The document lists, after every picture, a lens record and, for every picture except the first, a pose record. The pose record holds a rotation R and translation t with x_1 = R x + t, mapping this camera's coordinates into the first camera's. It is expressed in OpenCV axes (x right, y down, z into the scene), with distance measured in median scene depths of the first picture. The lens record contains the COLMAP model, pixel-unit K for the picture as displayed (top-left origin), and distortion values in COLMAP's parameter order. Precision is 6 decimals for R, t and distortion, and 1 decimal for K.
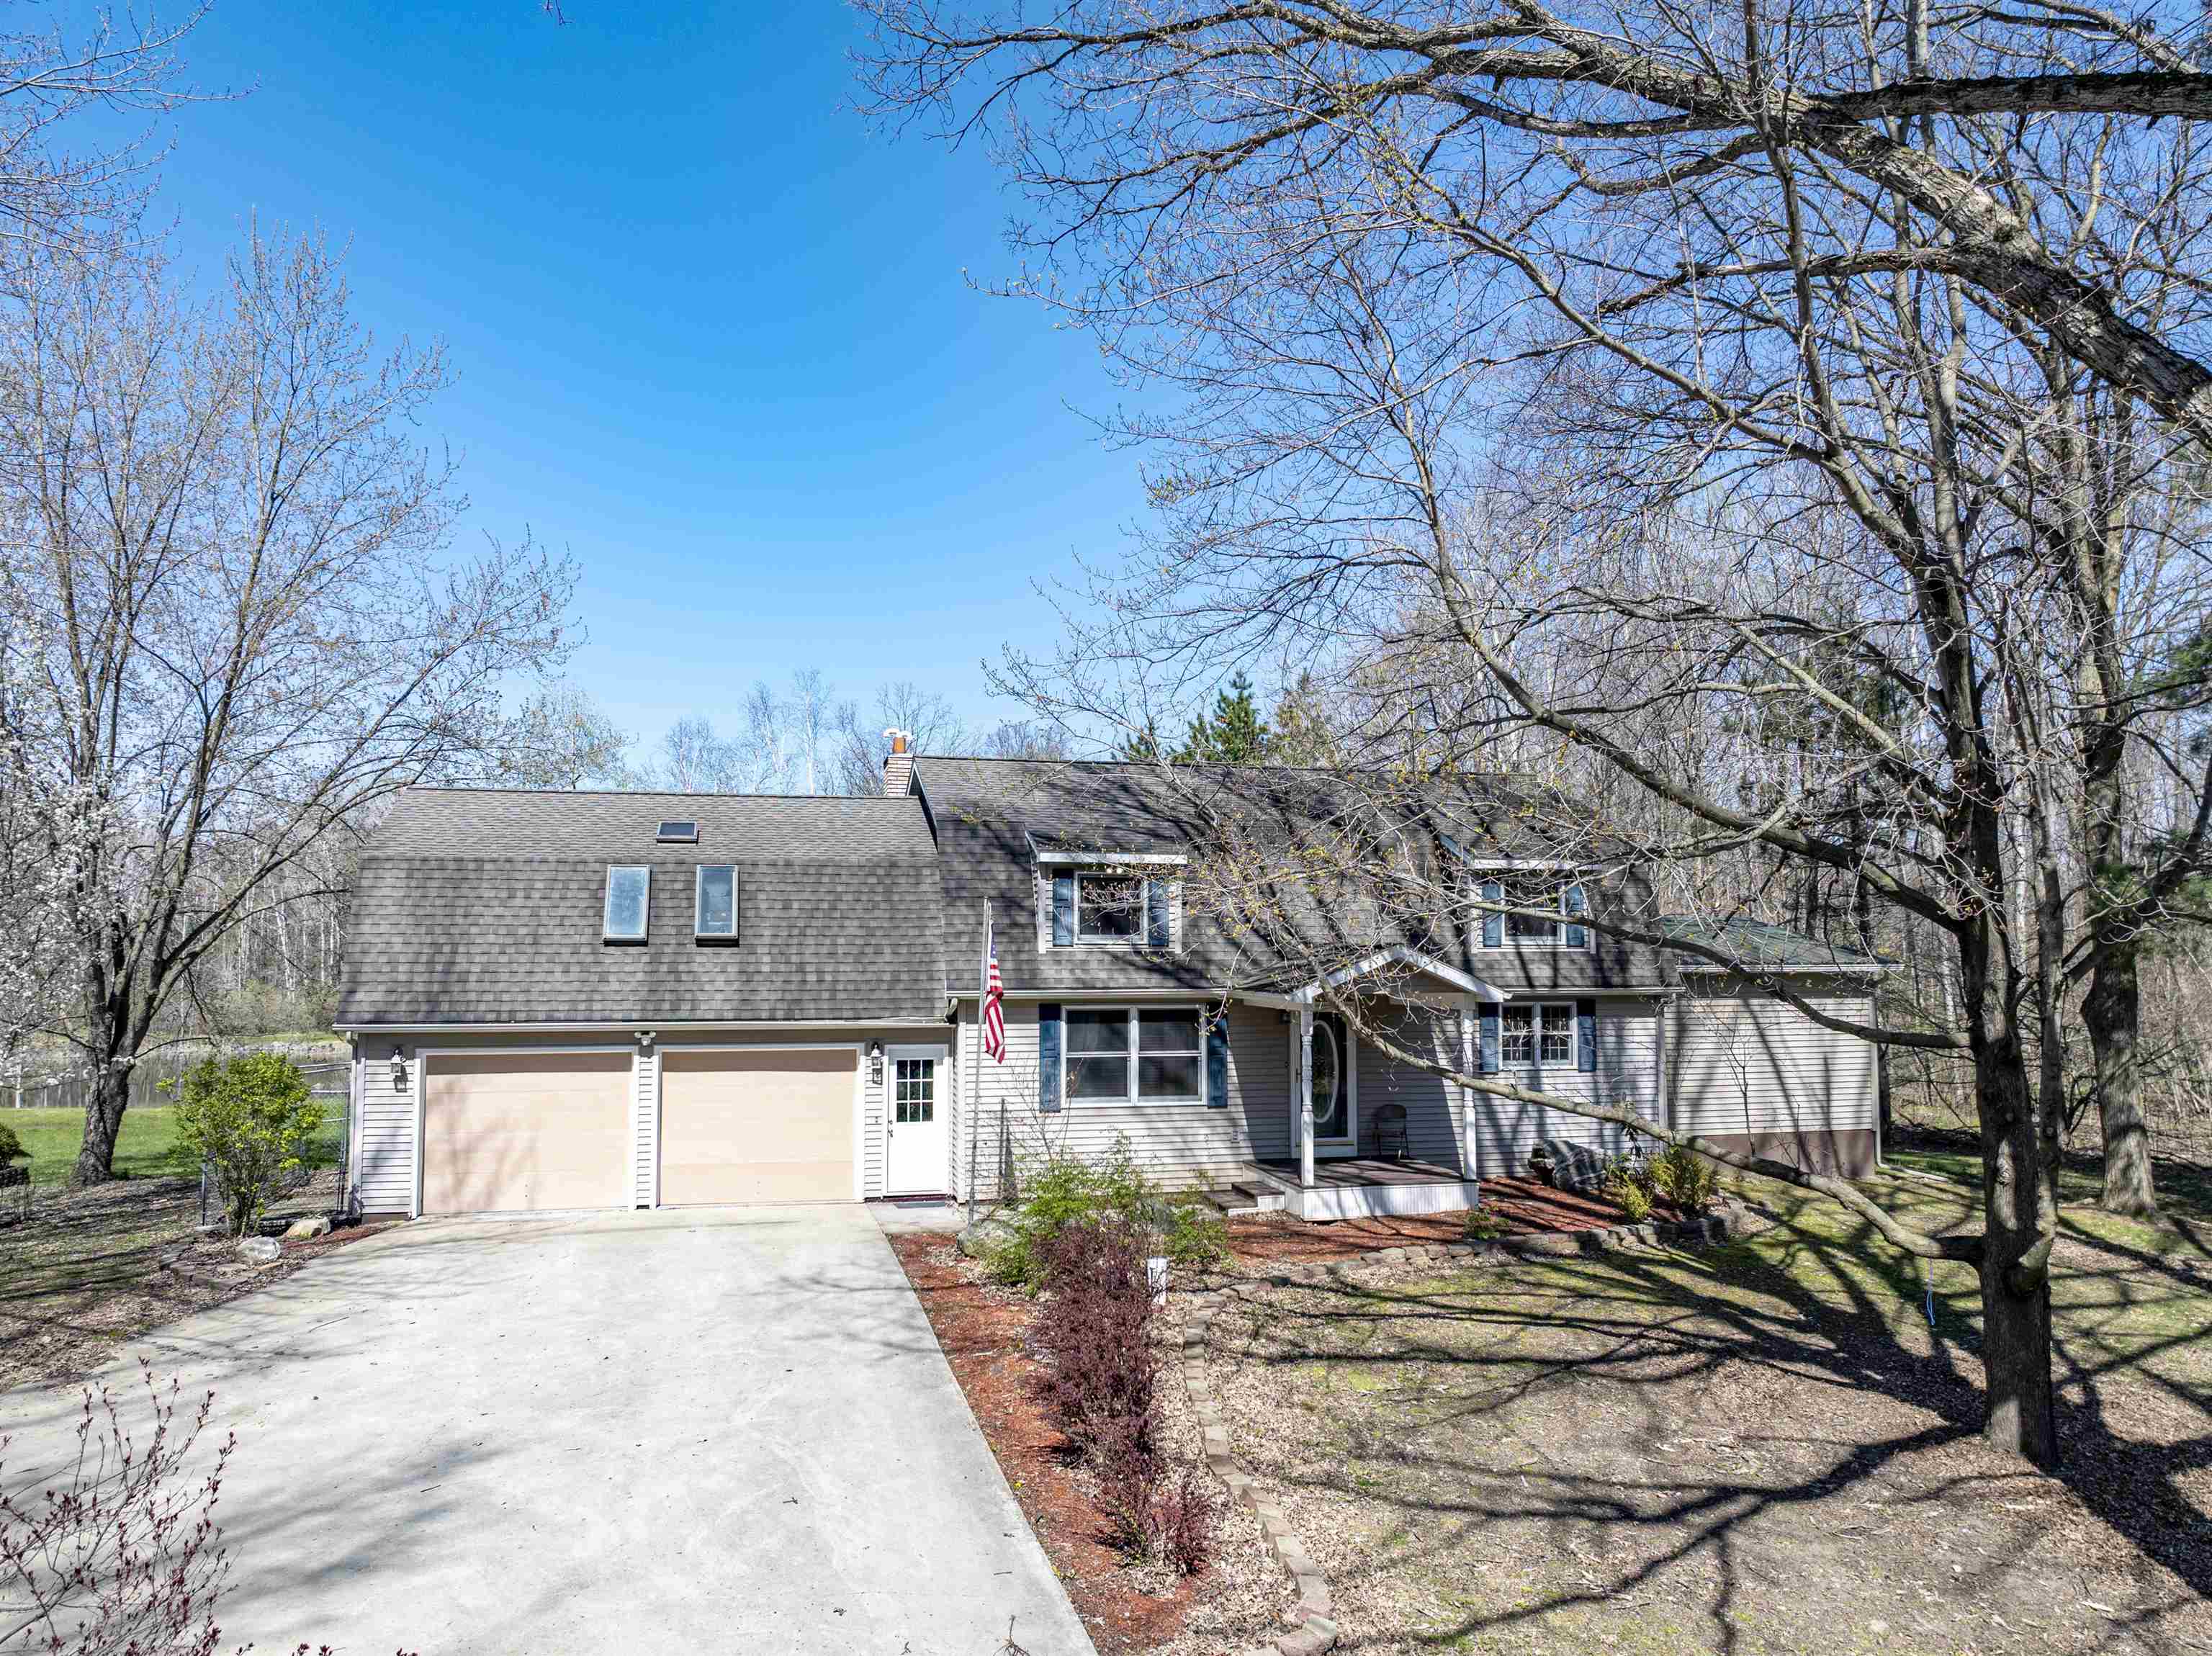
lens RADIAL K [[1557.7, 0, 1106.0], [0, 1557.7, 828.0], [0, 0, 1]] dist [-0.043541, 0.003224]
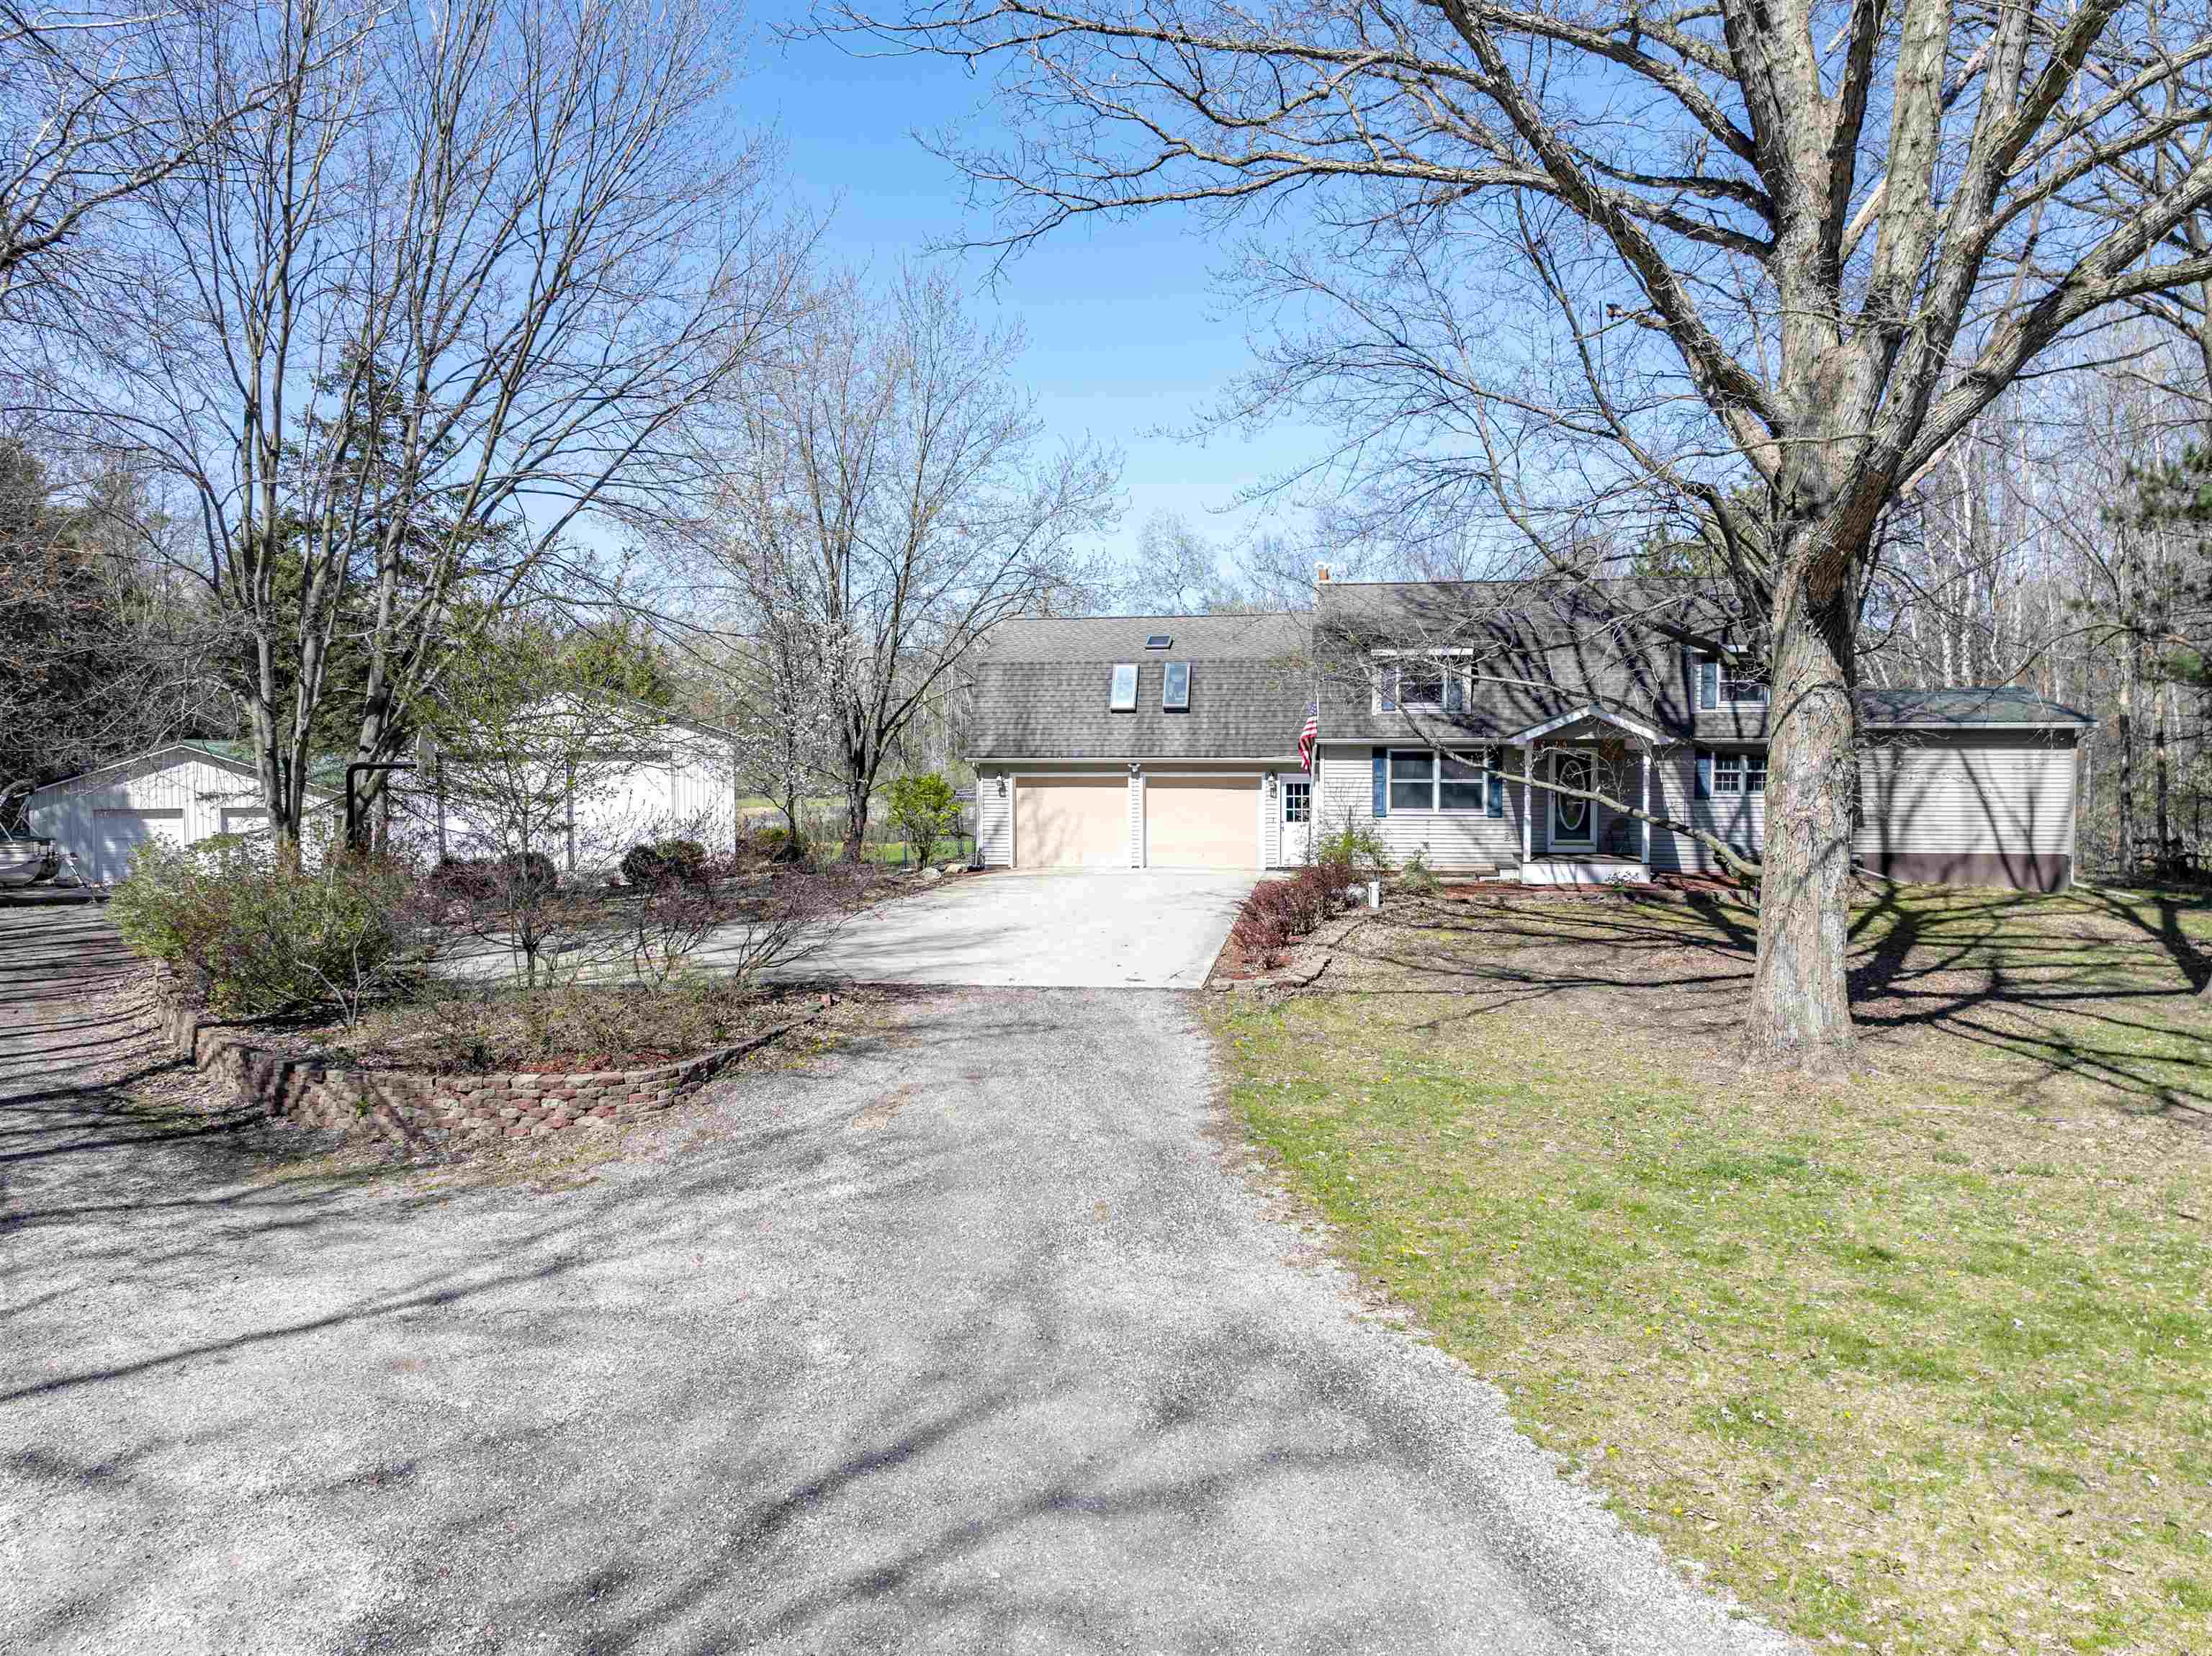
lens RADIAL K [[1560.4, 0, 1106.0], [0, 1560.4, 828.0], [0, 0, 1]] dist [0.066976, 0.000919]
pose [[0.915159, 0.020729, -0.402560, 0.338759], [0.033247, 0.991393, 0.126630, -0.013744], [0.401720, -0.129271, 0.906592, -0.525044]]
